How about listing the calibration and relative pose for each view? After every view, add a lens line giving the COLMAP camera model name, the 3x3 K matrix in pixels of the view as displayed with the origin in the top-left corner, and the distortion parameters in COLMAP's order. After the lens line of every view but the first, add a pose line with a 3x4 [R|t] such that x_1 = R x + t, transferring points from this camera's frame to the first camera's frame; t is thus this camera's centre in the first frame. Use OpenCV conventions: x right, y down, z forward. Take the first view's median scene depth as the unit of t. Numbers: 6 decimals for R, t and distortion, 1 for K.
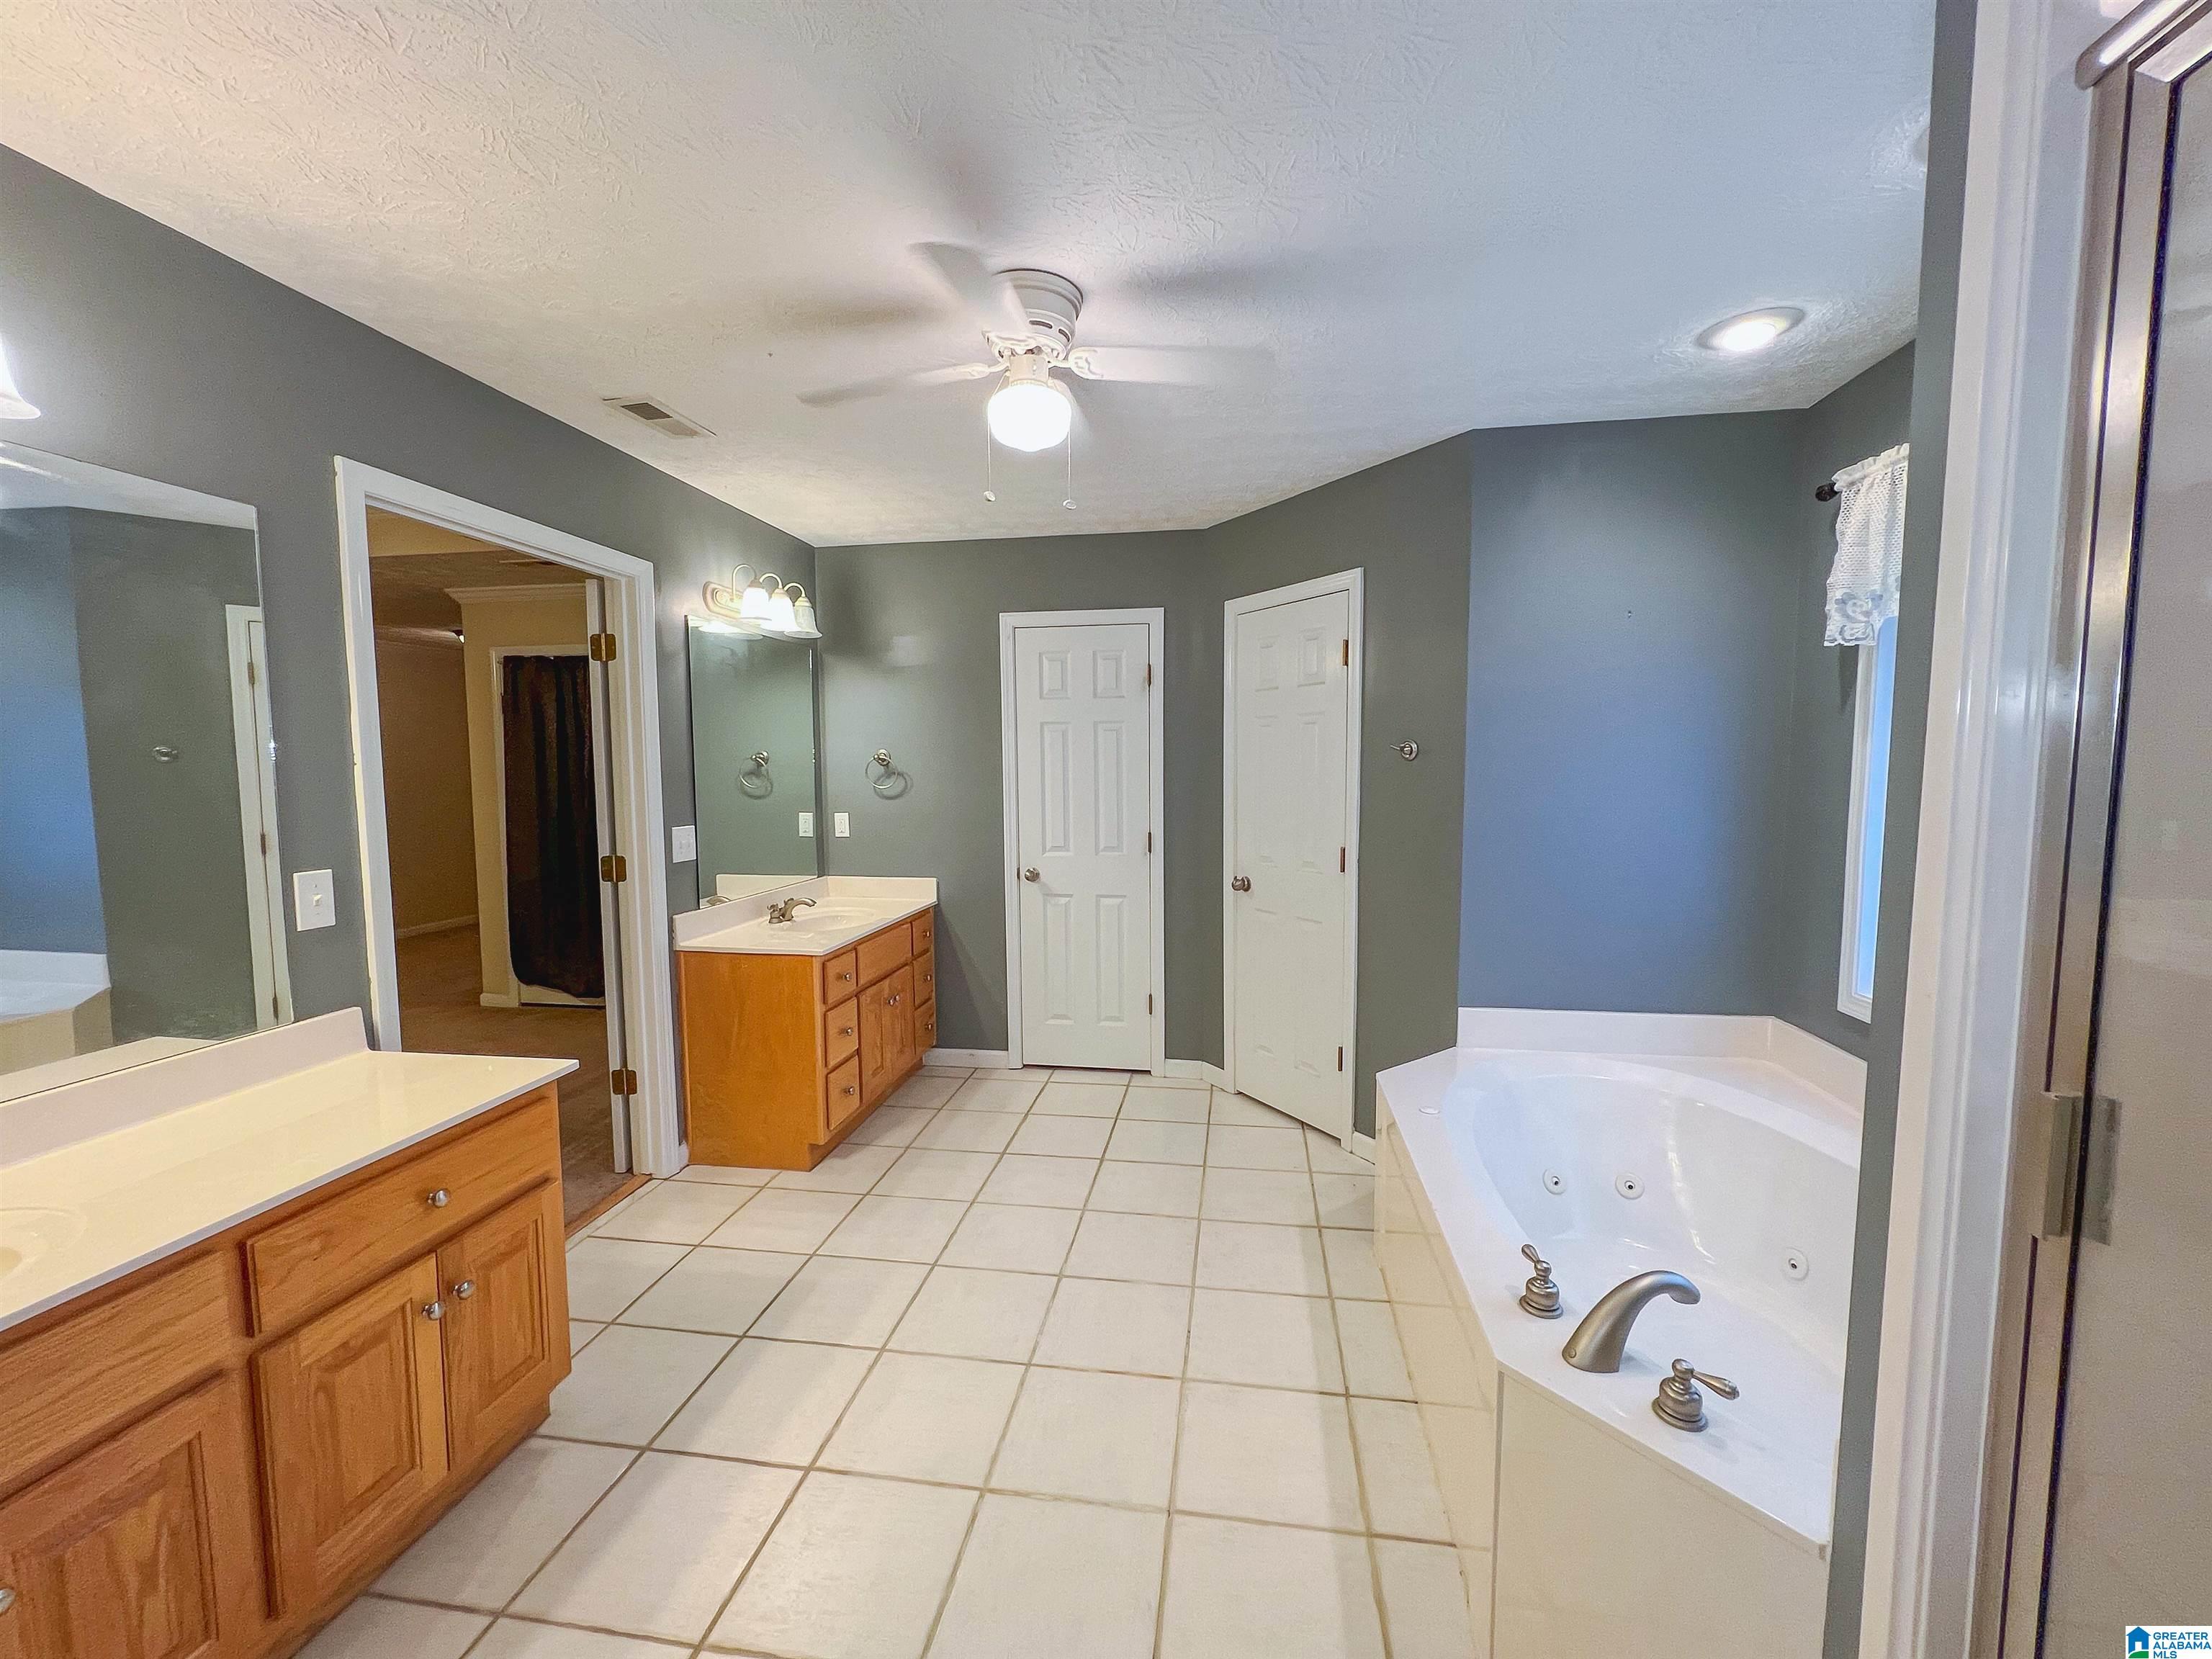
lens RADIAL K [[882.8, 0, 1110.2], [0, 882.8, 832.3], [0, 0, 1]] dist [-0.001041, -0.000361]
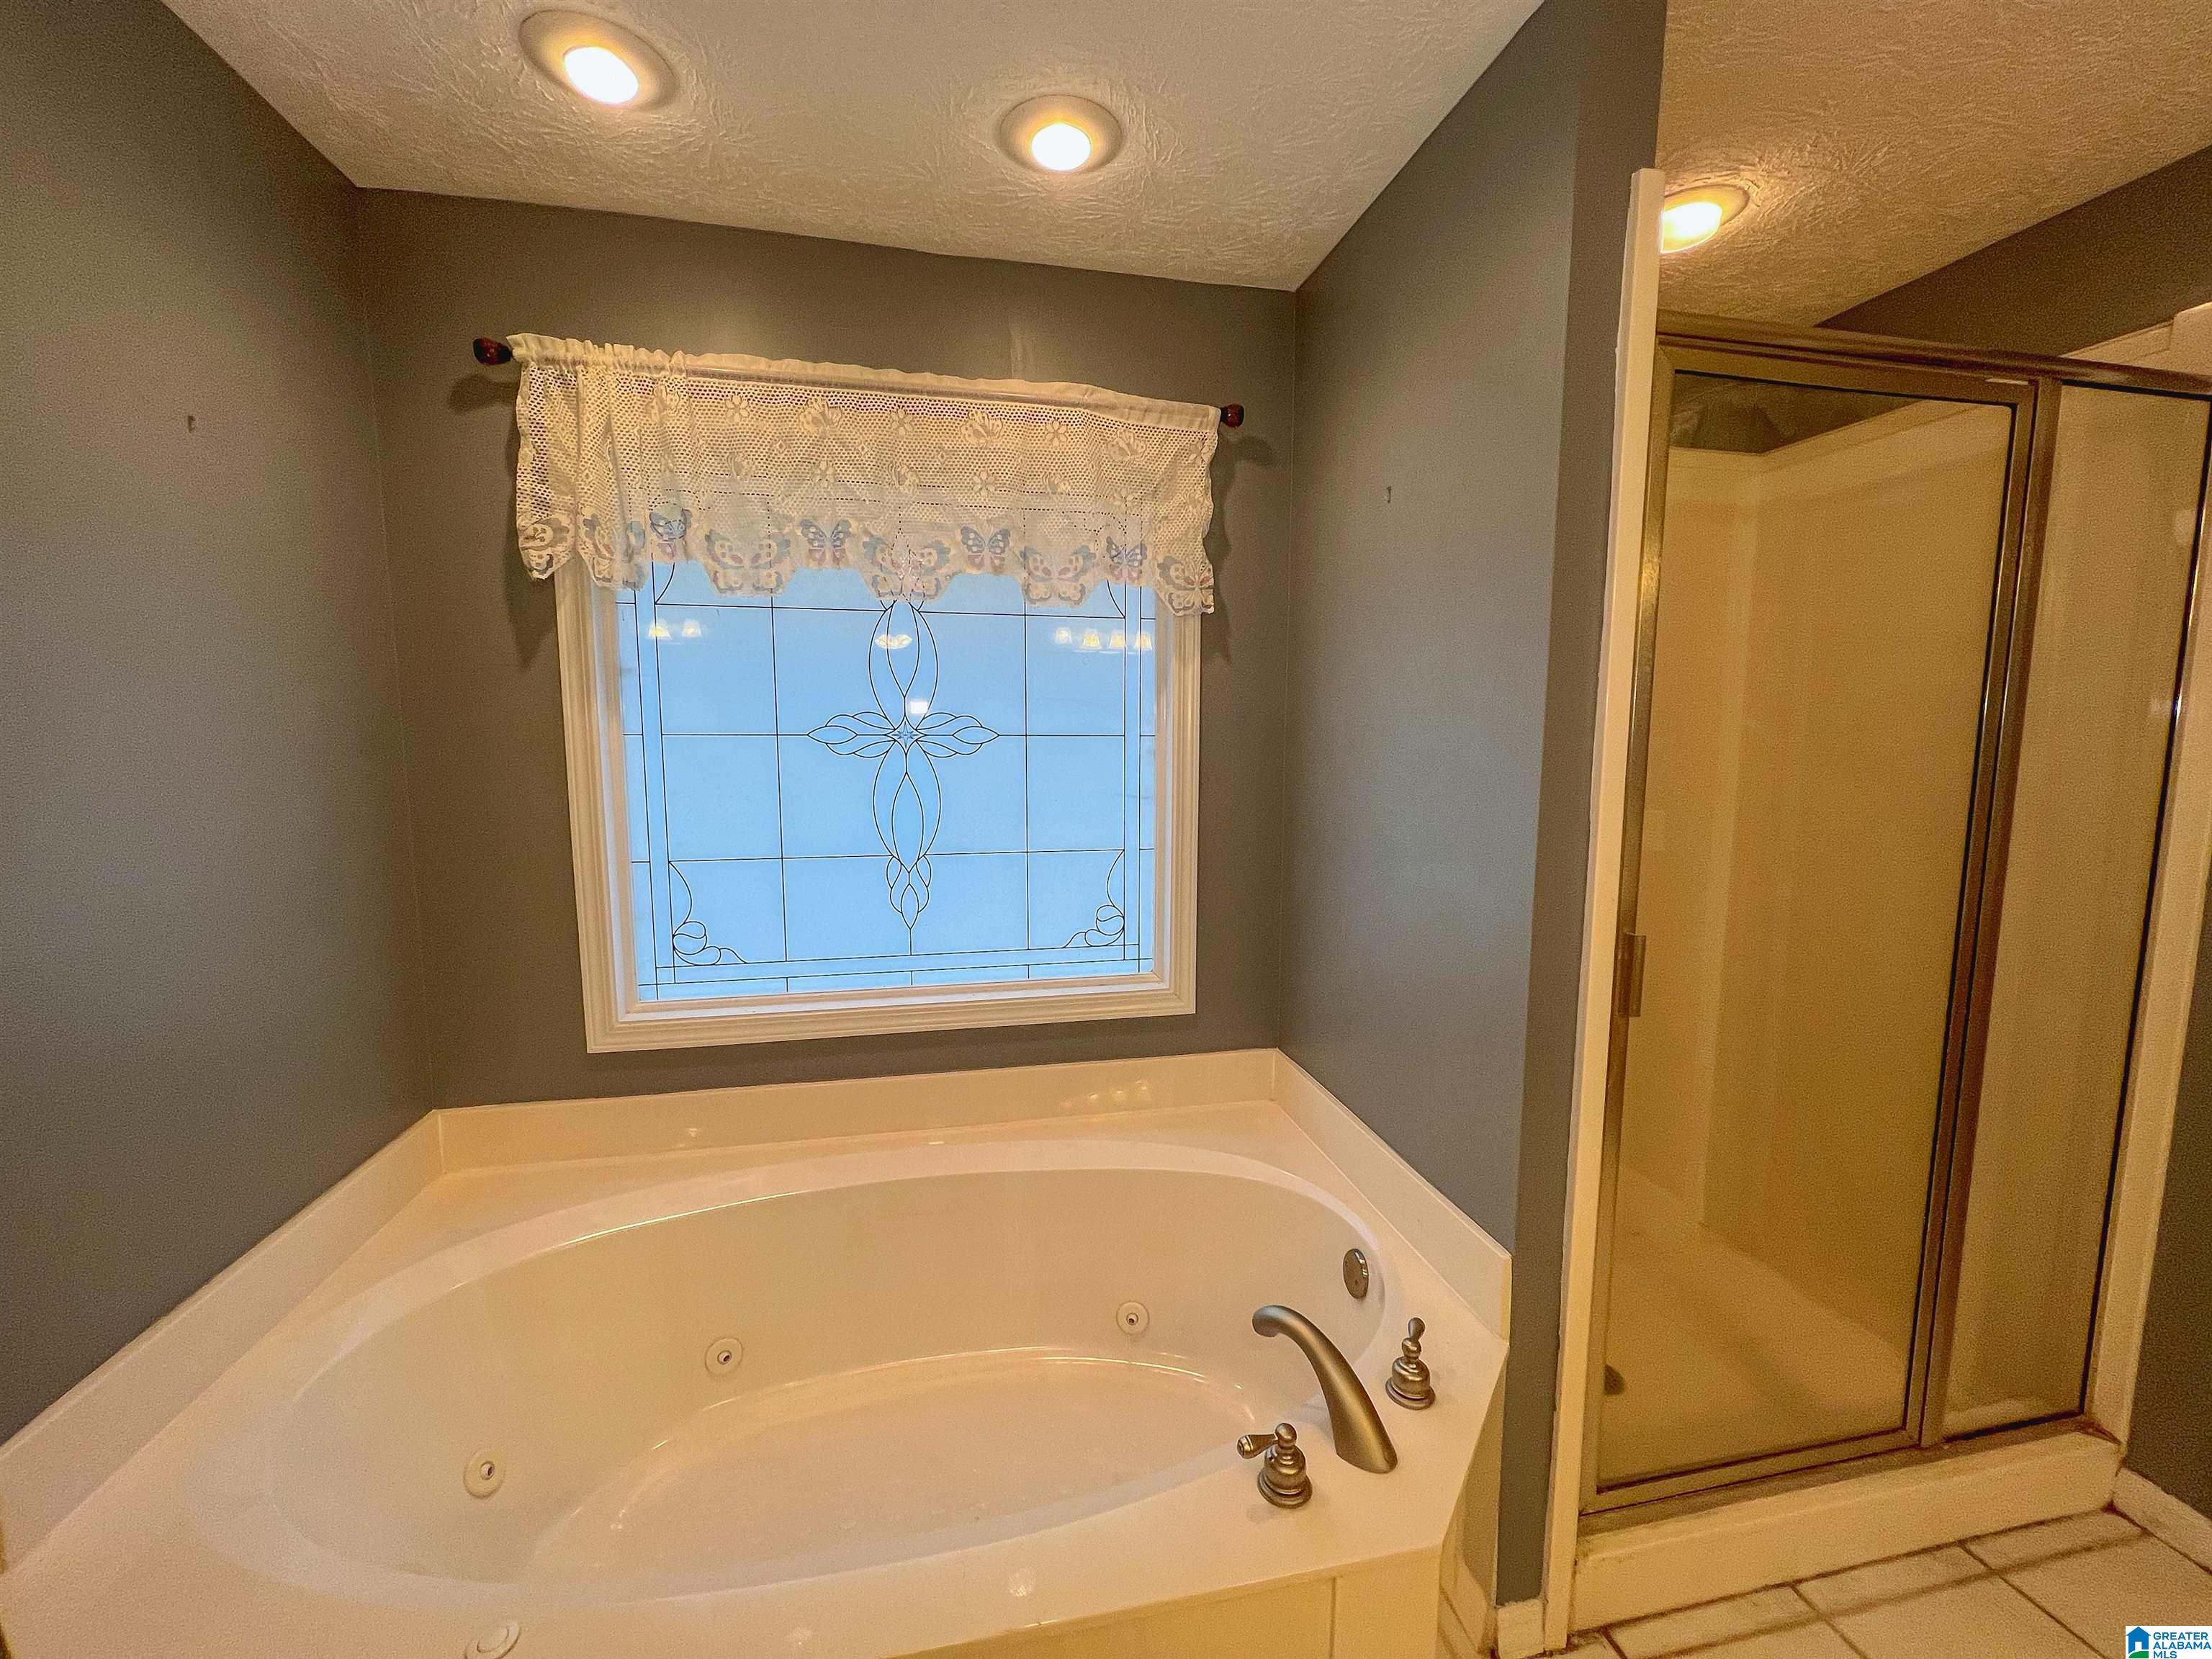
lens RADIAL K [[887.0, 0, 1108.8], [0, 887.0, 834.0], [0, 0, 1]] dist [-0.001357, 0.000264]
pose [[-0.350226, -0.100629, 0.931244, -0.065047], [0.072663, 0.988297, 0.134121, -0.072166], [-0.933843, 0.114640, -0.338815, 0.919440]]
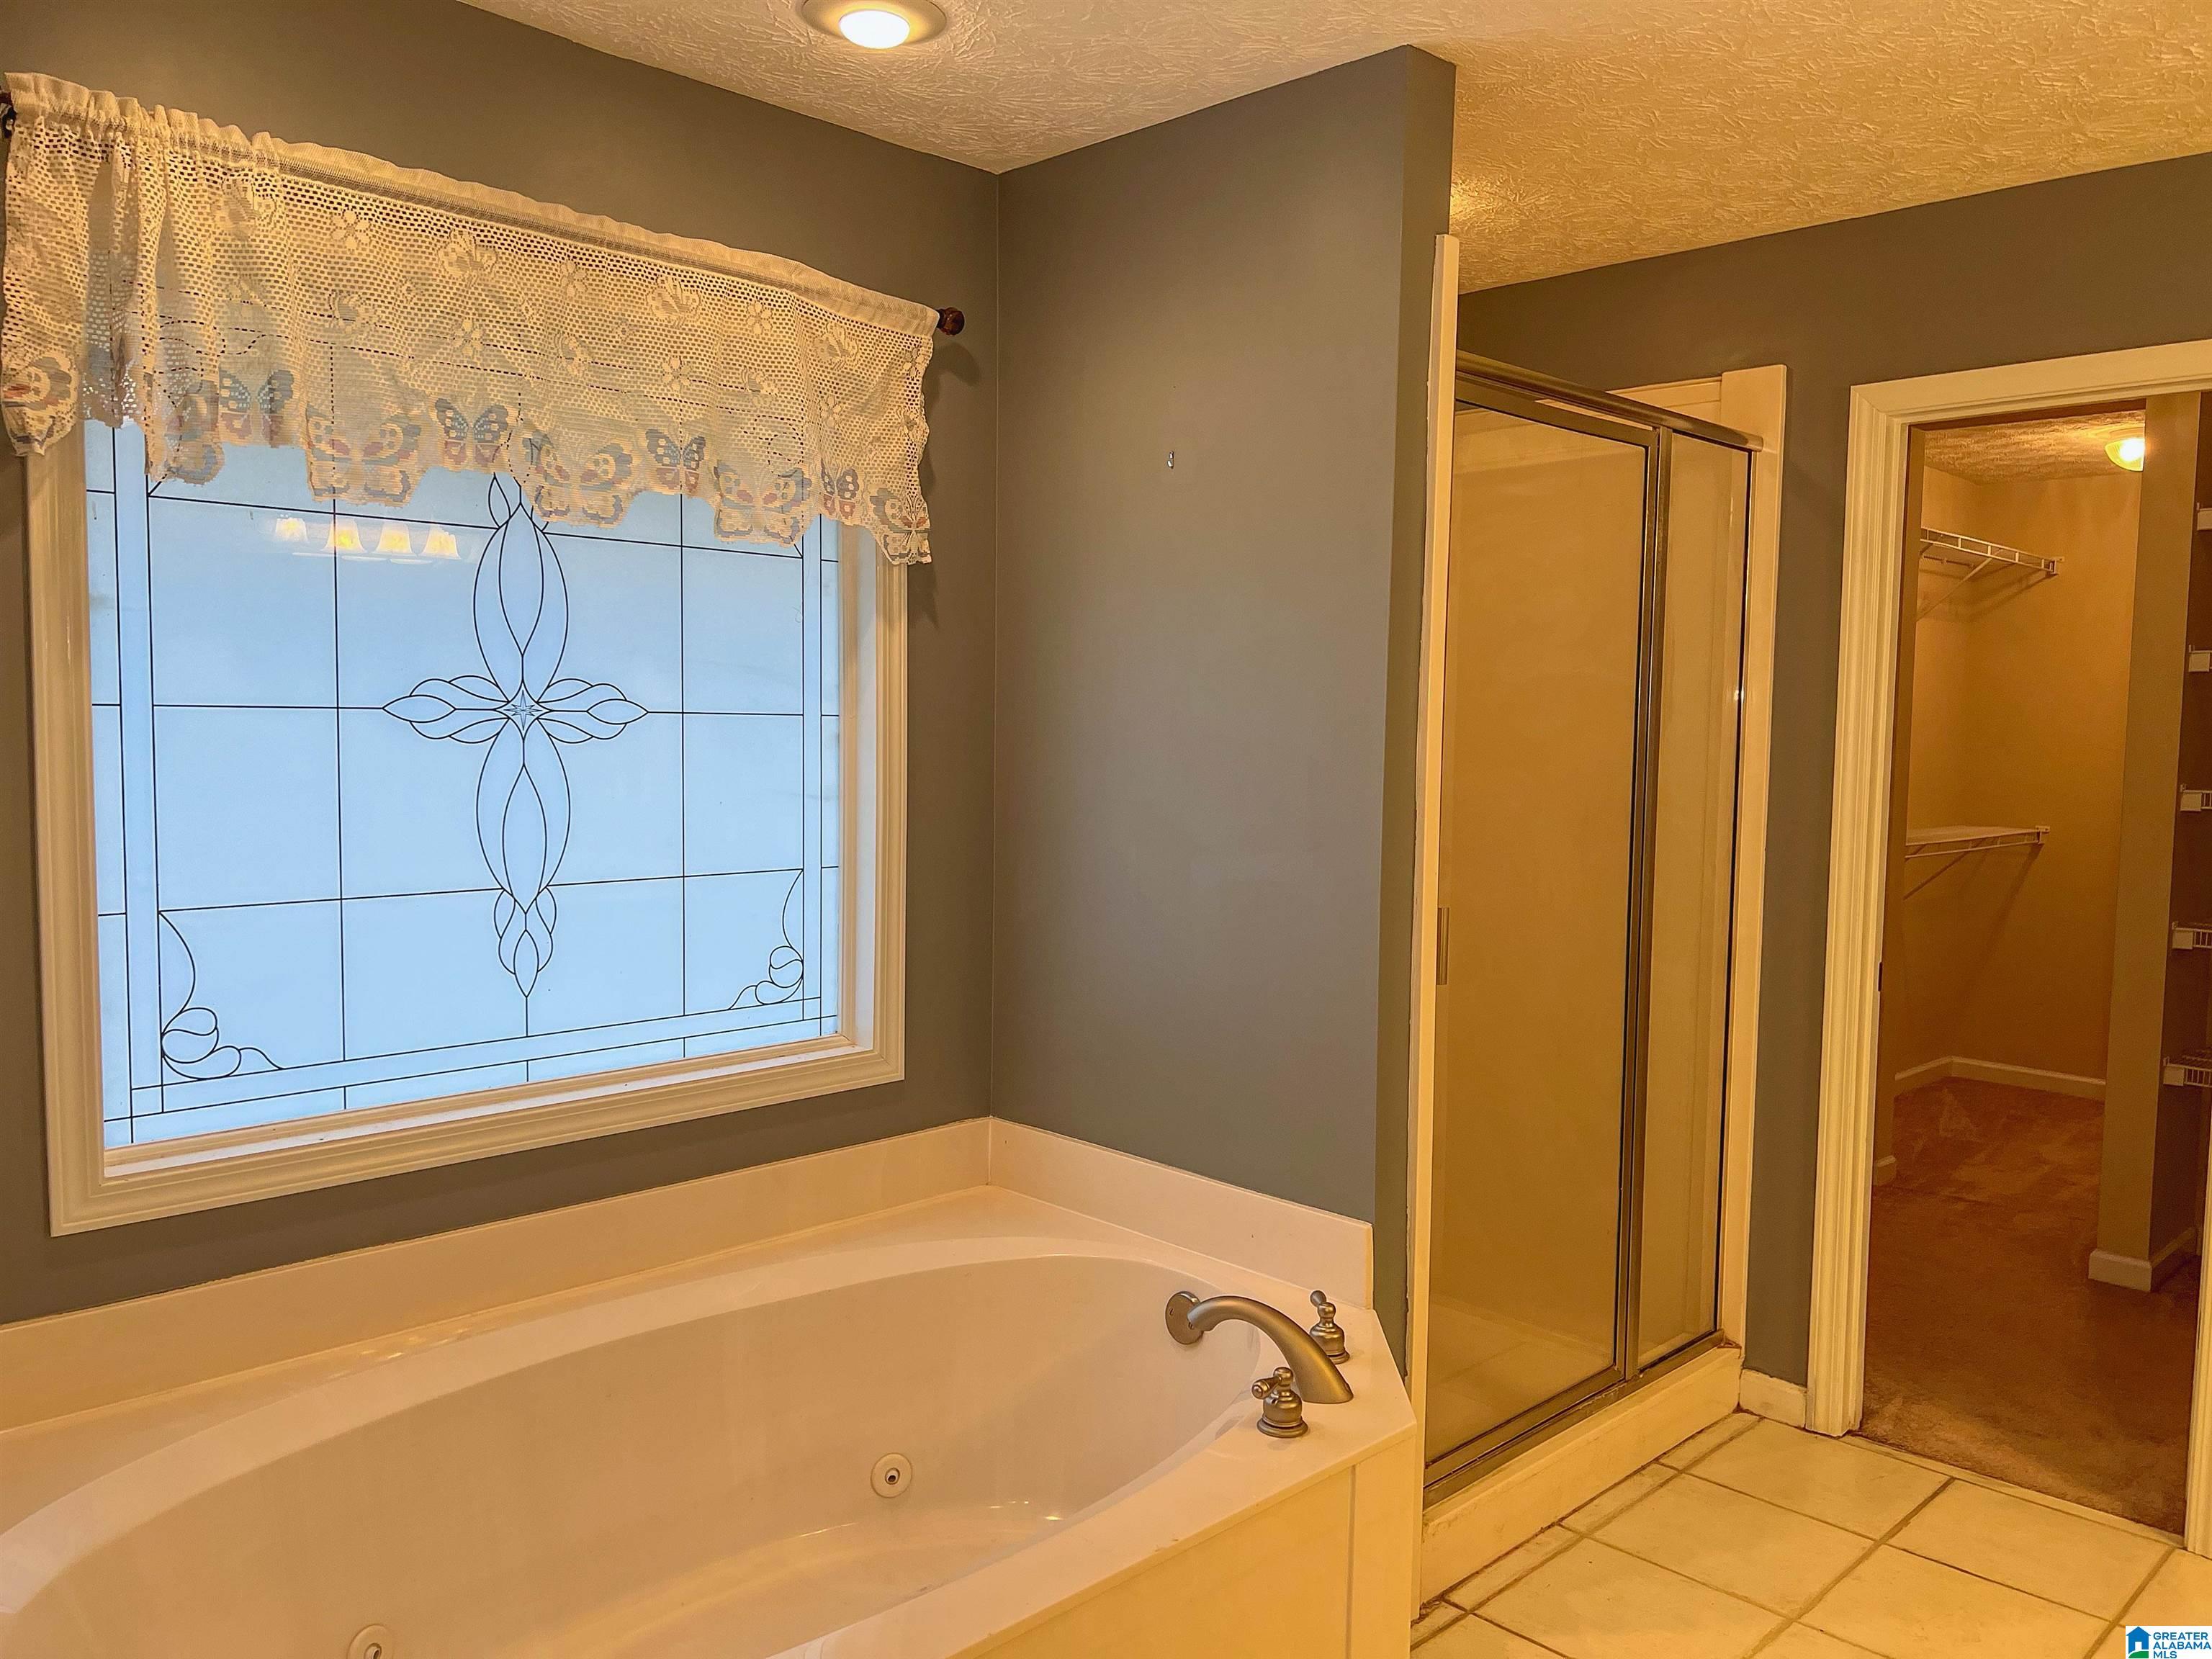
lens RADIAL K [[1649.8, 0, 1101.6], [0, 1649.8, 825.0], [0, 0, 1]] dist [0.047727, -0.058572]
pose [[-0.799225, -0.049552, 0.598985, -0.163990], [0.034007, 0.991271, 0.127379, -0.123811], [-0.600069, 0.122174, -0.790564, 1.519452]]
